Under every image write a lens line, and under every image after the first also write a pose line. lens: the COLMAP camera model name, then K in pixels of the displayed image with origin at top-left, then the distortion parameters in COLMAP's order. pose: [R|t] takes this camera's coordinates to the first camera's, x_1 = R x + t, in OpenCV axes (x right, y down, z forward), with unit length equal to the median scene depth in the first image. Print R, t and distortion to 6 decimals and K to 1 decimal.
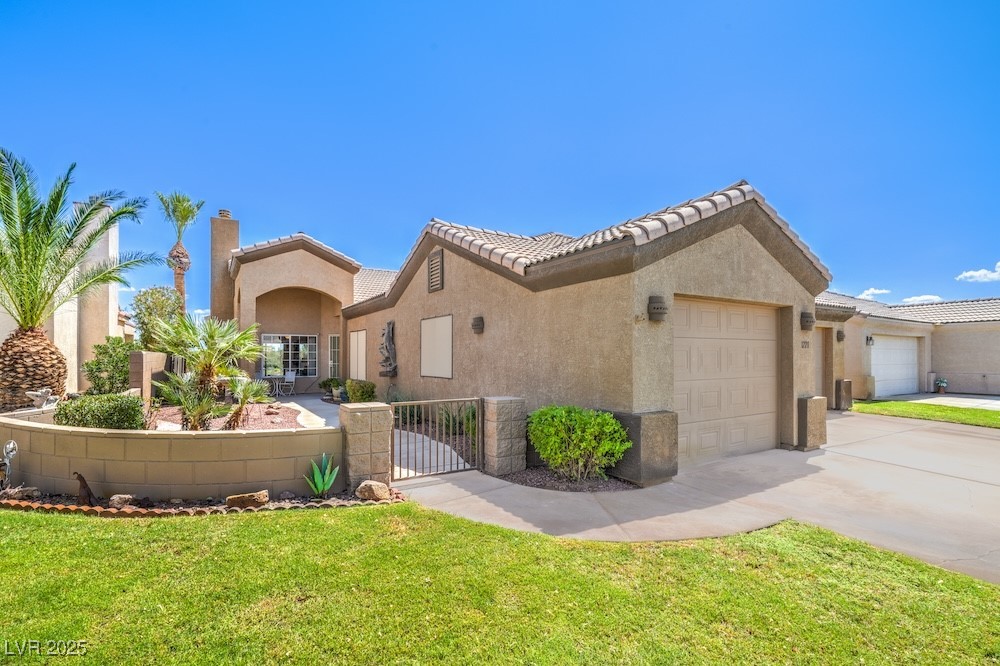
lens RADIAL K [[458.9, 0, 500.2], [0, 458.9, 333.3], [0, 0, 1]] dist [-0.008588, 0.003207]
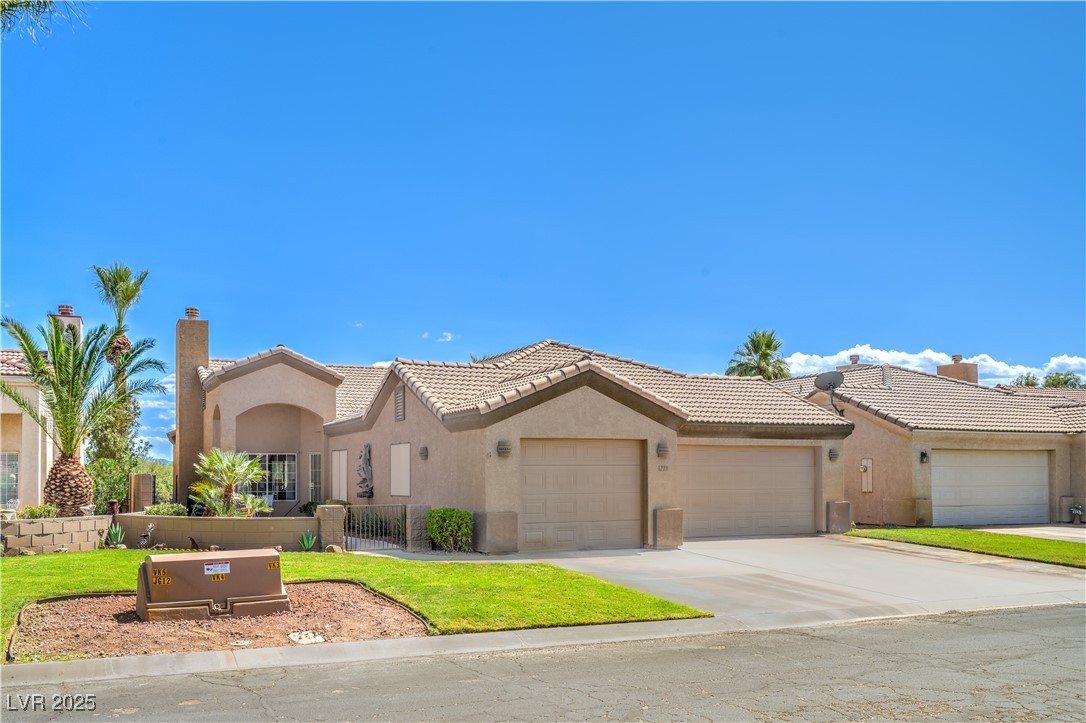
lens RADIAL K [[941.6, 0, 533.4], [0, 941.6, 404.7], [0, 0, 1]] dist [0.000987, -0.011078]
pose [[0.992463, -0.012196, -0.121939, 0.491901], [0.009177, 0.999638, -0.025291, -0.071635], [0.122203, 0.023981, 0.992215, -1.333146]]
